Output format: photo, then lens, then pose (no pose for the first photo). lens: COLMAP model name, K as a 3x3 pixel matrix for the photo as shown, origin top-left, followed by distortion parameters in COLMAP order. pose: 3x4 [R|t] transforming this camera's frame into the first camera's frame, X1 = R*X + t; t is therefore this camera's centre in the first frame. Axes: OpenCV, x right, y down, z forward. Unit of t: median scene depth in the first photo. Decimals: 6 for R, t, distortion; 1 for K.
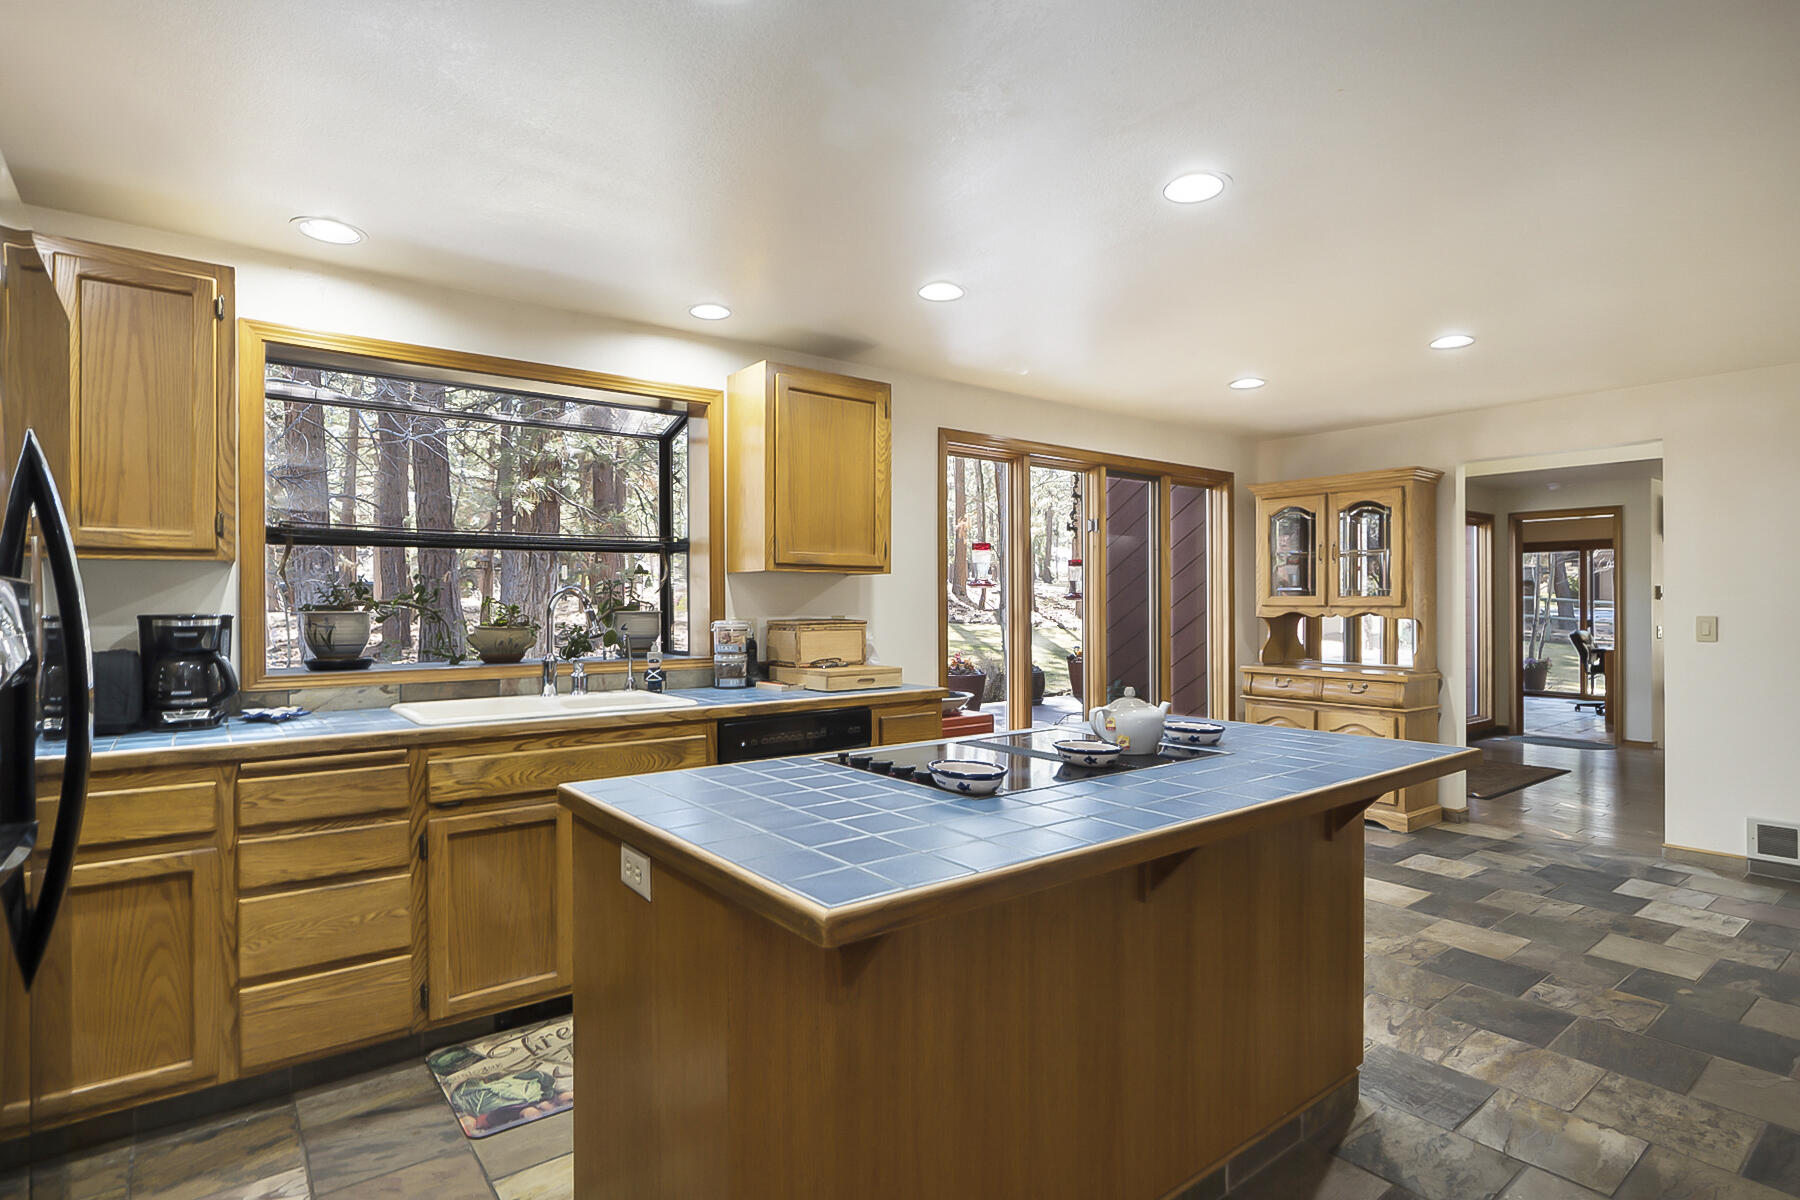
lens RADIAL K [[926.3, 0, 896.3], [0, 926.3, 599.0], [0, 0, 1]] dist [-0.014478, -0.000226]
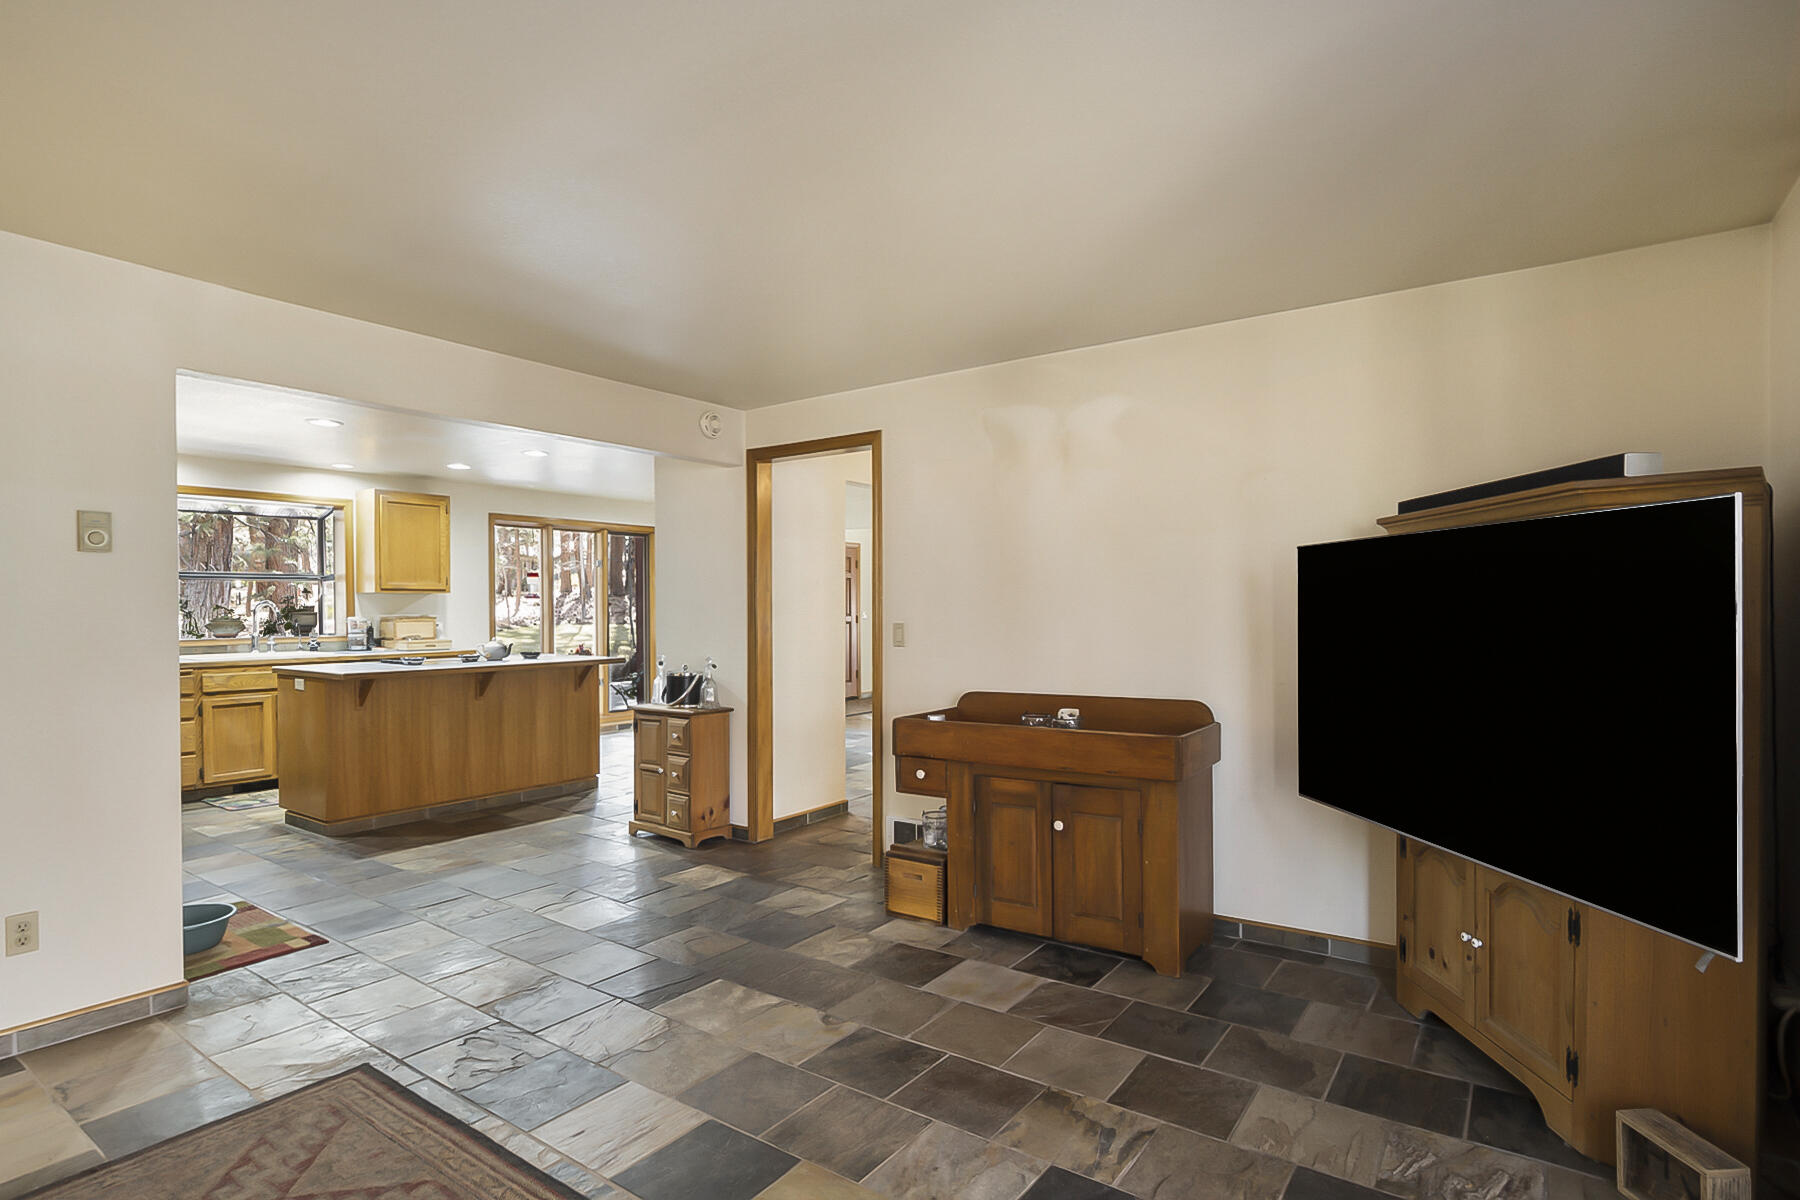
lens RADIAL K [[926.3, 0, 896.9], [0, 926.3, 617.8], [0, 0, 1]] dist [-0.014478, -0.000226]
pose [[0.958043, -0.001480, 0.286620, 0.365535], [-0.003643, 0.999843, 0.017340, -0.012951], [-0.286600, -0.017656, 0.957888, -1.230364]]
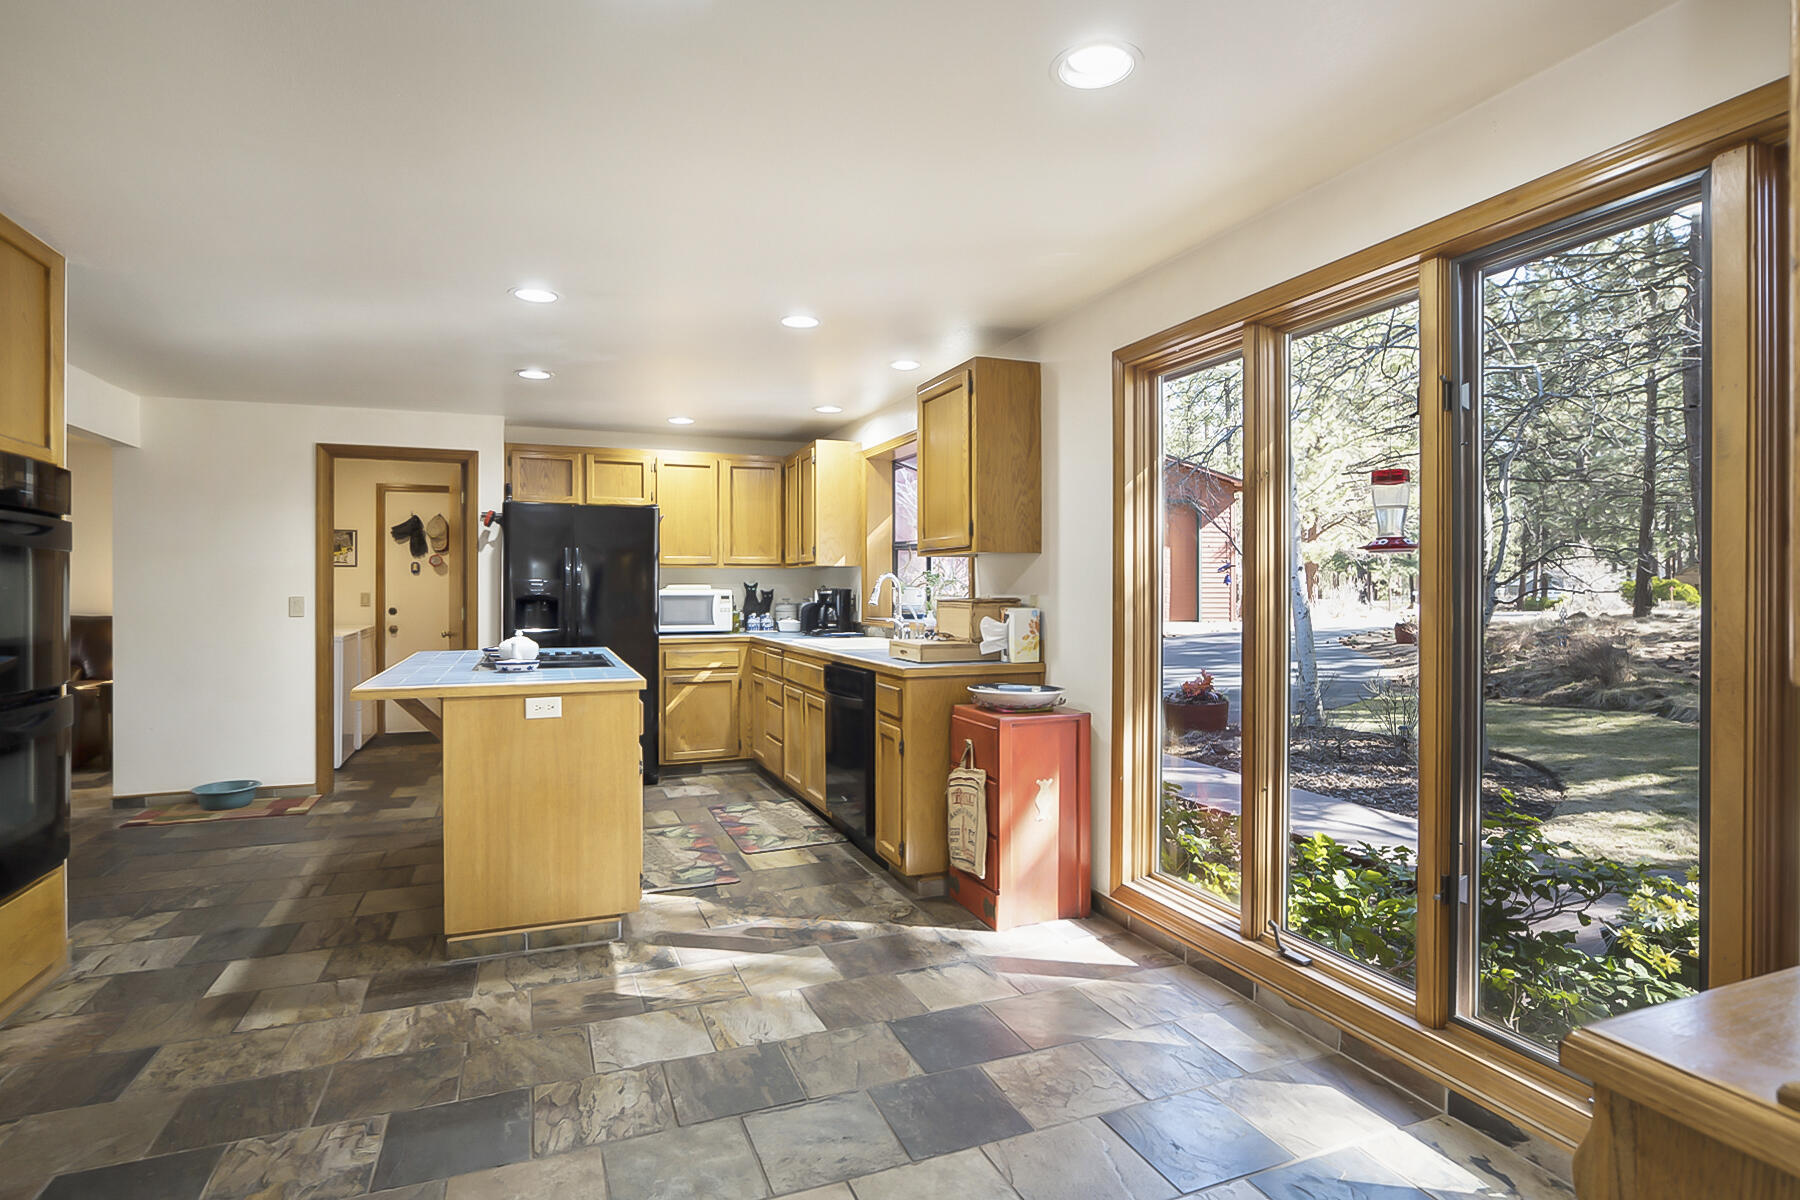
lens RADIAL K [[926.3, 0, 897.7], [0, 926.3, 590.5], [0, 0, 1]] dist [-0.014478, -0.000226]
pose [[-0.287932, 0.006092, -0.957631, 1.034342], [0.012082, 0.999923, 0.002728, 0.011698], [0.957575, -0.010785, -0.287984, 1.314886]]
